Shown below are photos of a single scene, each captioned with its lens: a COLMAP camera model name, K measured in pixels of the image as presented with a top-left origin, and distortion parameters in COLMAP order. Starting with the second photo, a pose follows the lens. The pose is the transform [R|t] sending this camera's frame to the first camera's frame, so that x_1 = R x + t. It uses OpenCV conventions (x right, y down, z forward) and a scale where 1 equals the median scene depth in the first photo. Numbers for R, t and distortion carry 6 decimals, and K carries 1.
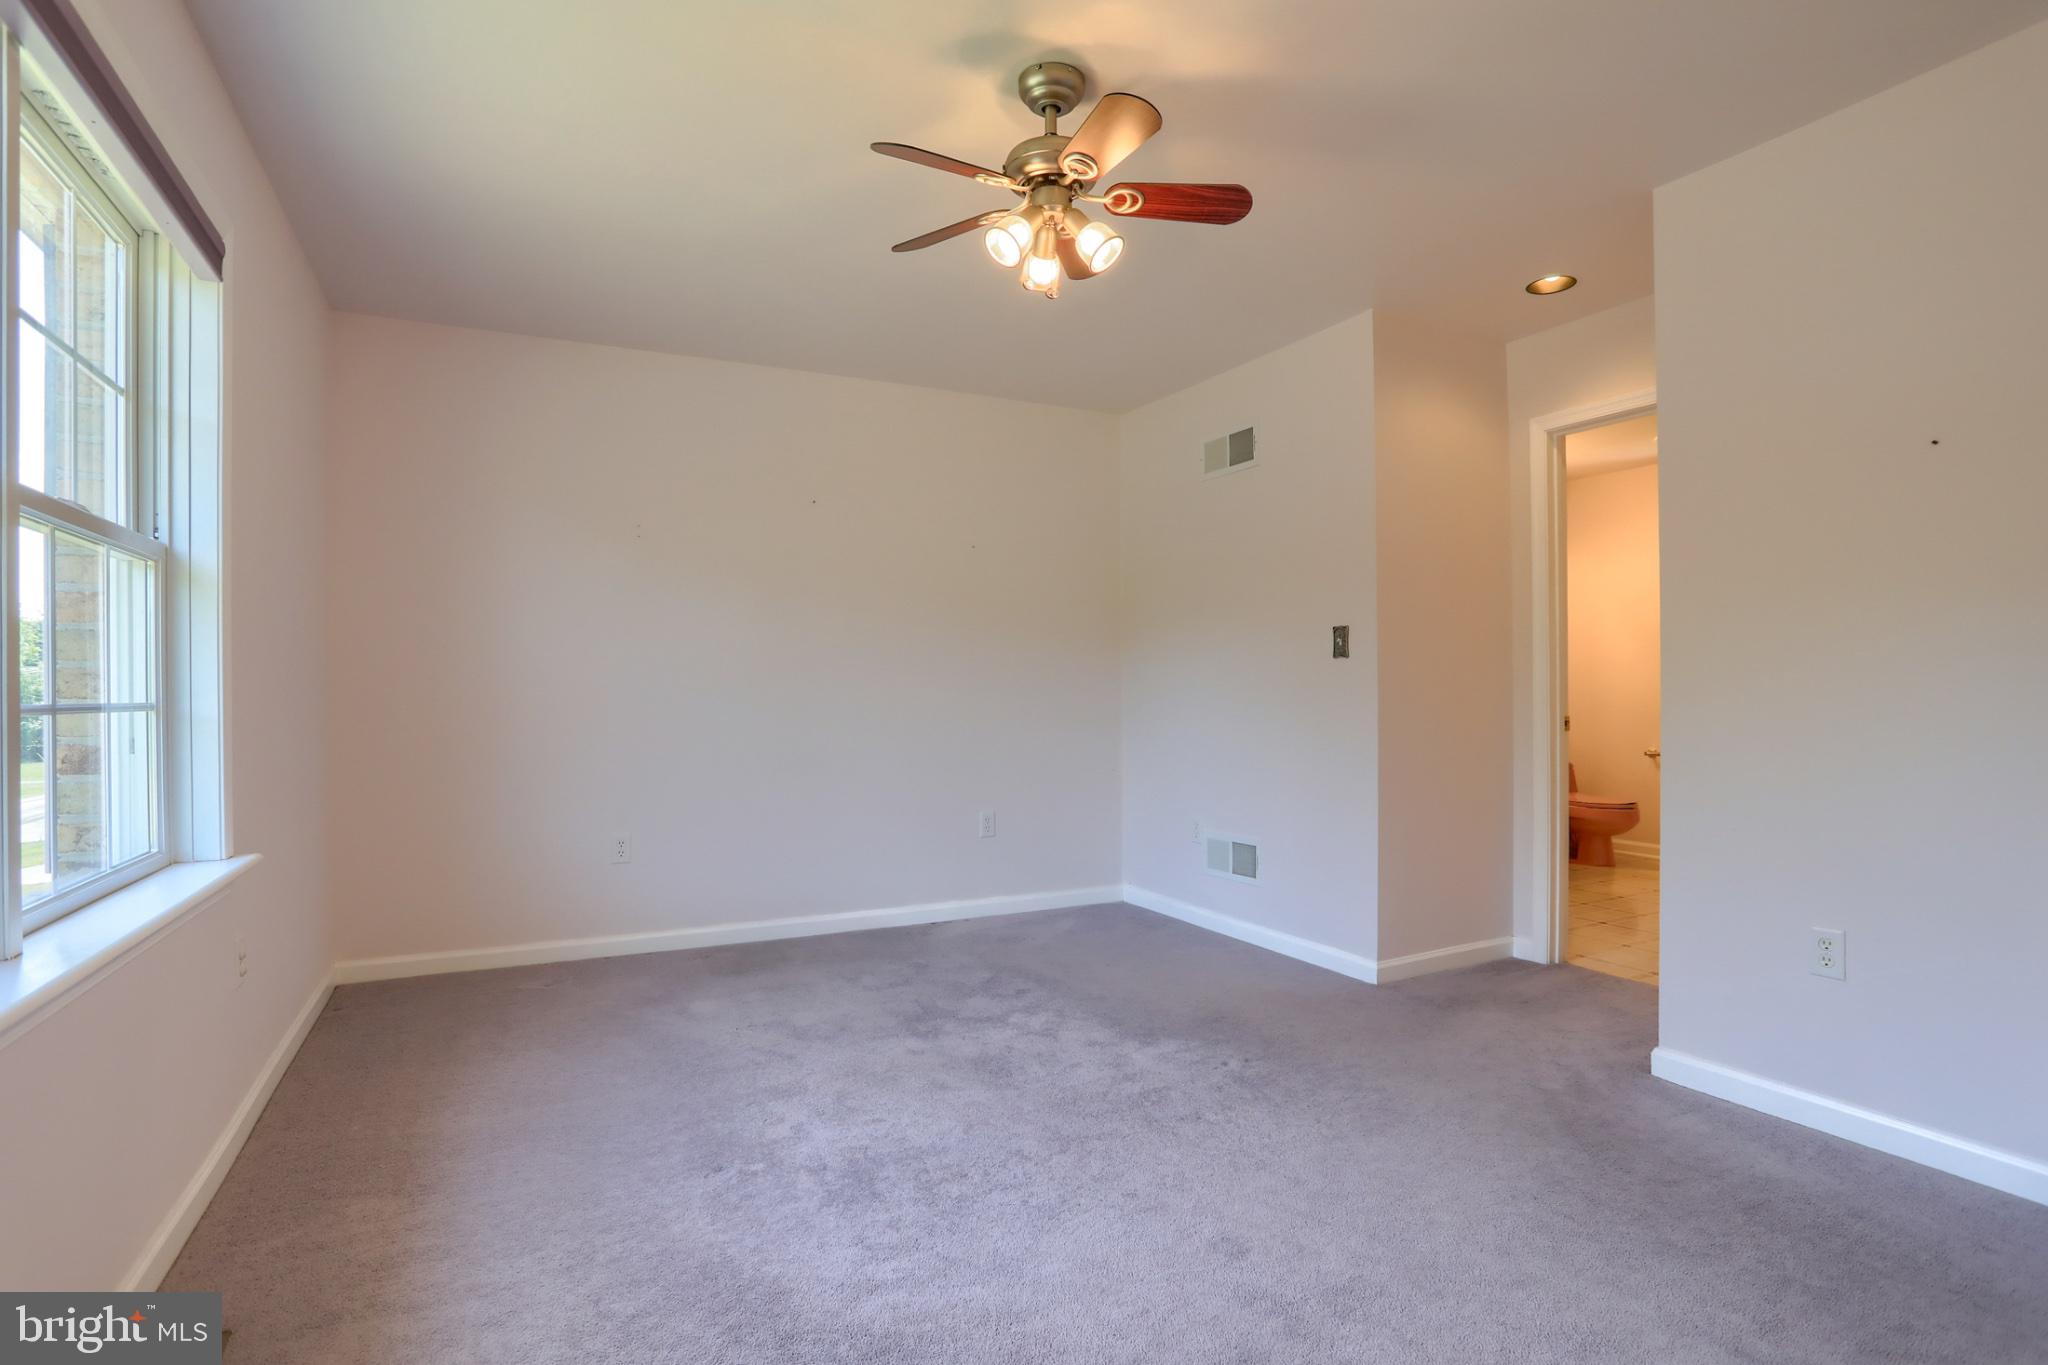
lens RADIAL K [[1012.8, 0, 1030.1], [0, 1012.8, 676.7], [0, 0, 1]] dist [-0.033510, -0.000114]
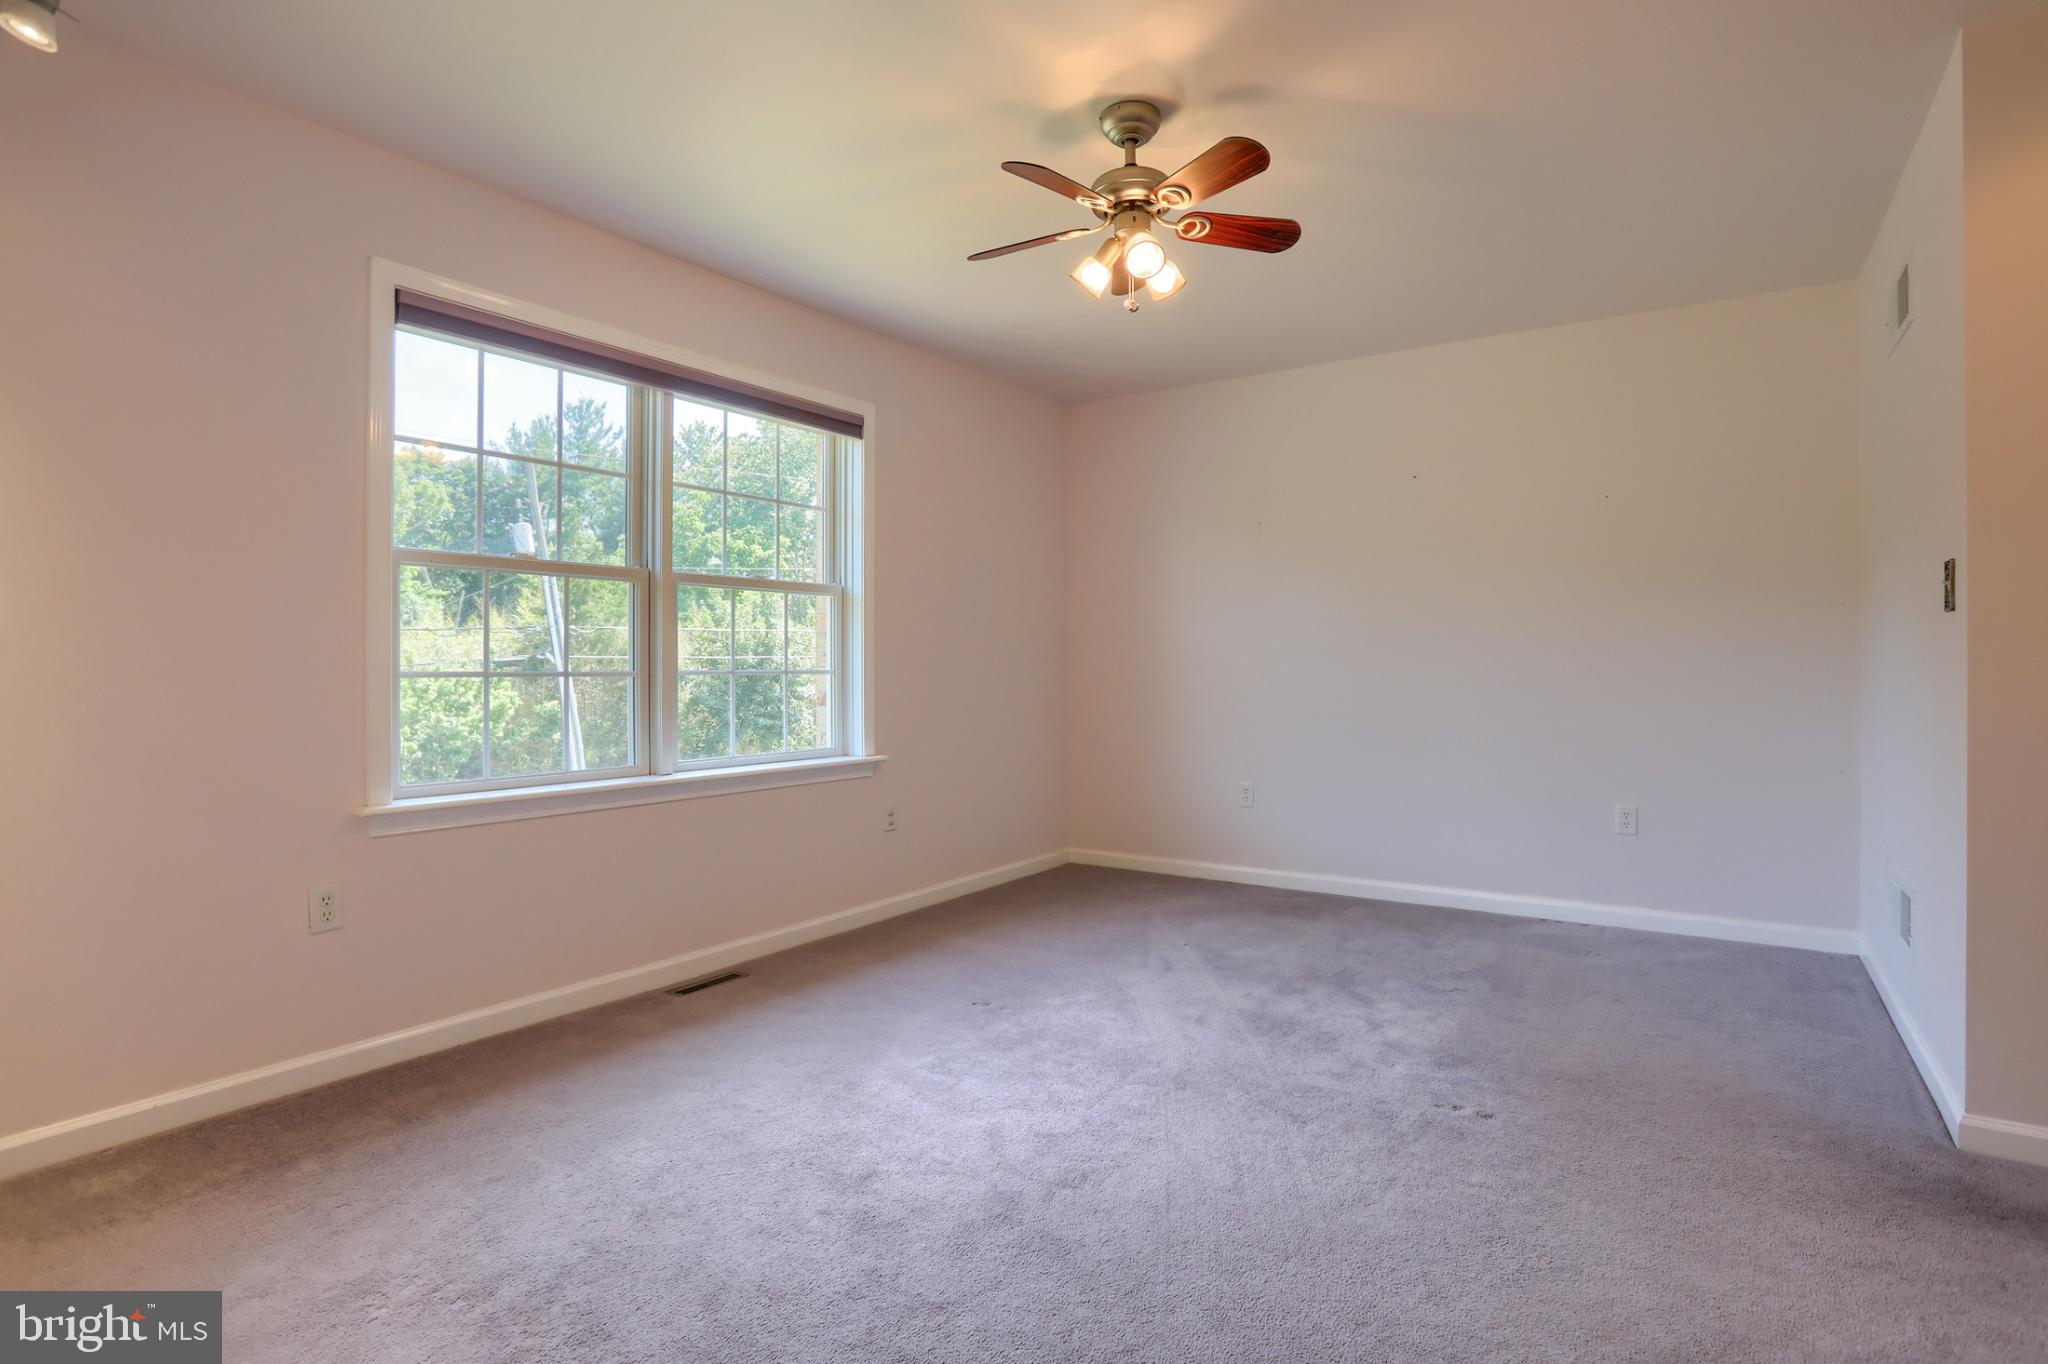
lens RADIAL K [[1012.8, 0, 1030.1], [0, 1012.8, 676.2], [0, 0, 1]] dist [-0.033510, -0.000114]
pose [[0.492526, 0.013230, -0.870197, 0.705460], [0.020616, 0.999426, 0.026864, -0.010260], [0.870053, -0.031171, 0.491971, 0.261676]]
